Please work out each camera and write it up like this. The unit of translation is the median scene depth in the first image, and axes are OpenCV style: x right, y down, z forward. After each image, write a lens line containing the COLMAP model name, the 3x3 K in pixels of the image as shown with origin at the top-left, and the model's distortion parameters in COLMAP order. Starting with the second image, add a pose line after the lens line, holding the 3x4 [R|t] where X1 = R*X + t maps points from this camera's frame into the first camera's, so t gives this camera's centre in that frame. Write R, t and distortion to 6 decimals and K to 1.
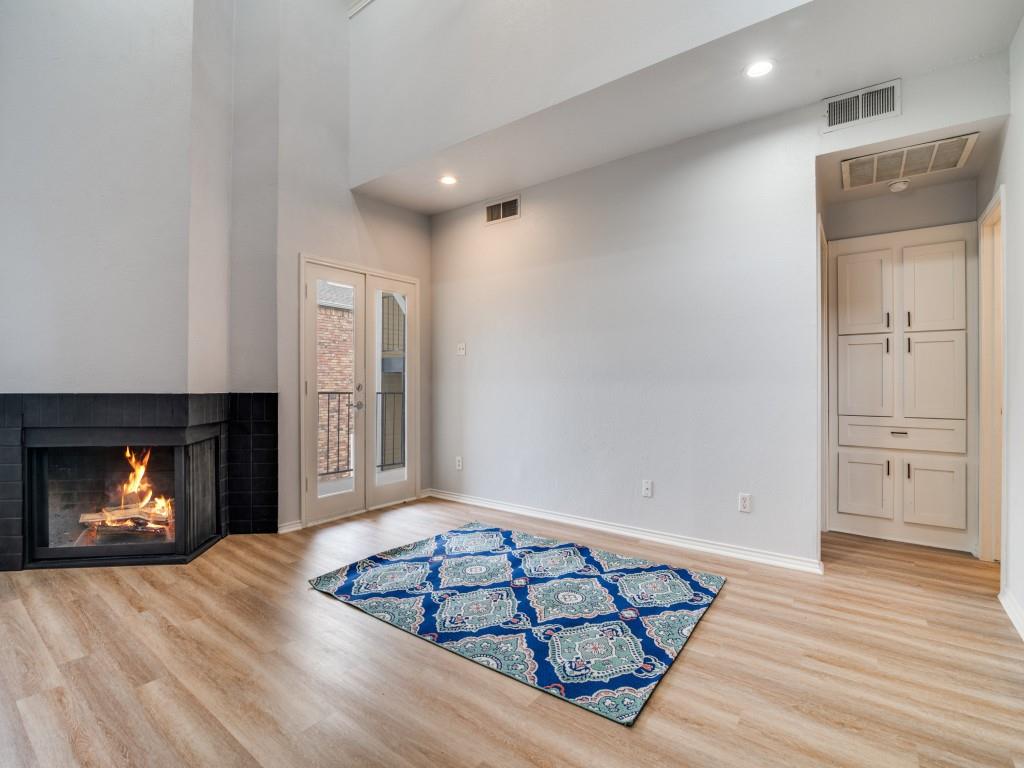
lens RADIAL K [[478.2, 0, 523.2], [0, 478.2, 370.3], [0, 0, 1]] dist [-0.013529, -0.000357]
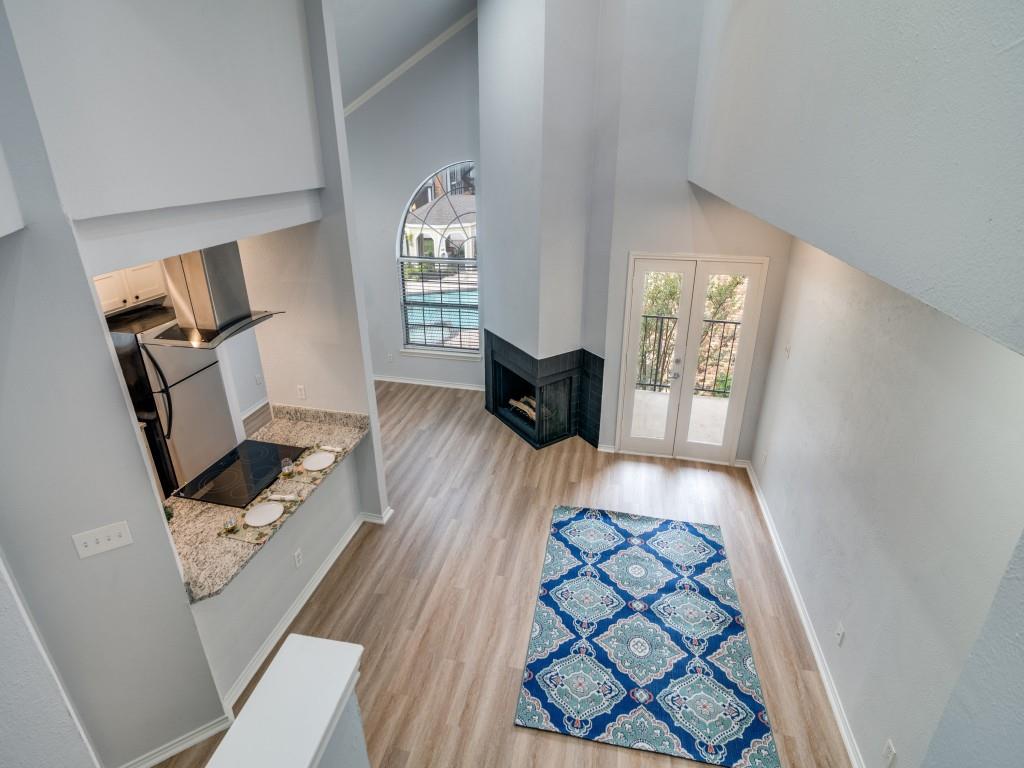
lens RADIAL K [[509.2, 0, 506.8], [0, 509.2, 336.5], [0, 0, 1]] dist [-0.013923, 0.000595]
pose [[0.403238, 0.321906, -0.856607, 0.737535], [0.025178, 0.931828, 0.362026, -0.681174], [0.914749, -0.167550, 0.367643, 0.294762]]
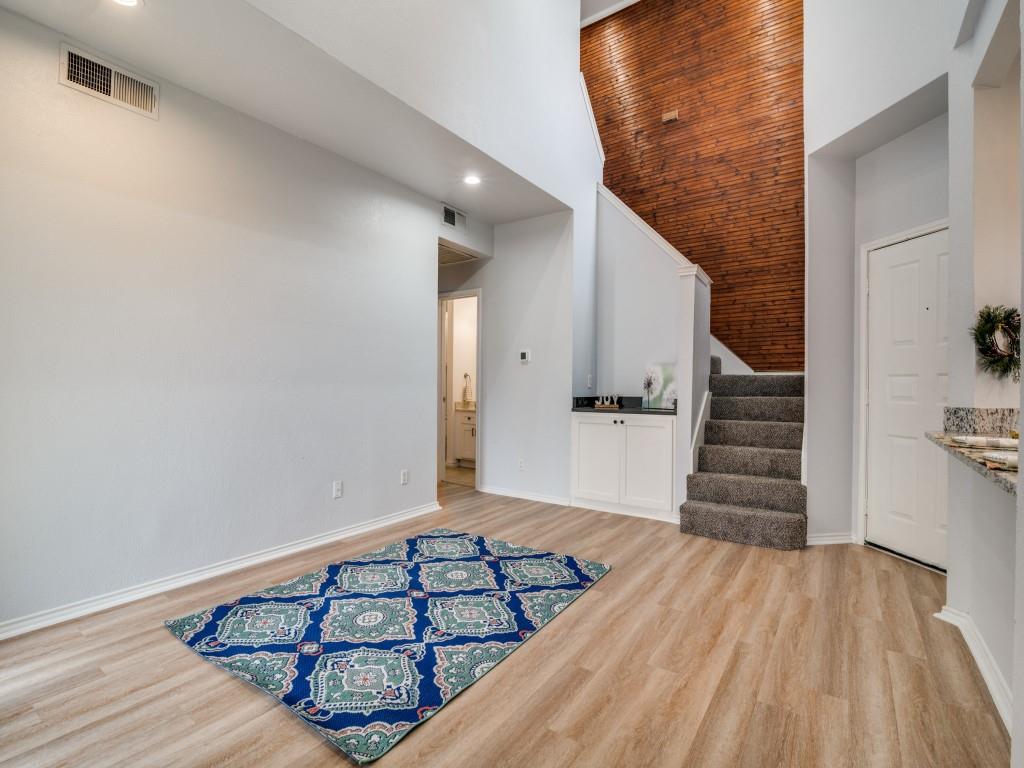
lens RADIAL K [[478.2, 0, 503.4], [0, 478.2, 381.6], [0, 0, 1]] dist [-0.013529, -0.000357]
pose [[-0.016966, 0.008583, 0.999819, -0.927618], [-0.030799, 0.999484, -0.009102, 0.020319], [-0.999382, -0.030948, -0.016693, 0.819550]]
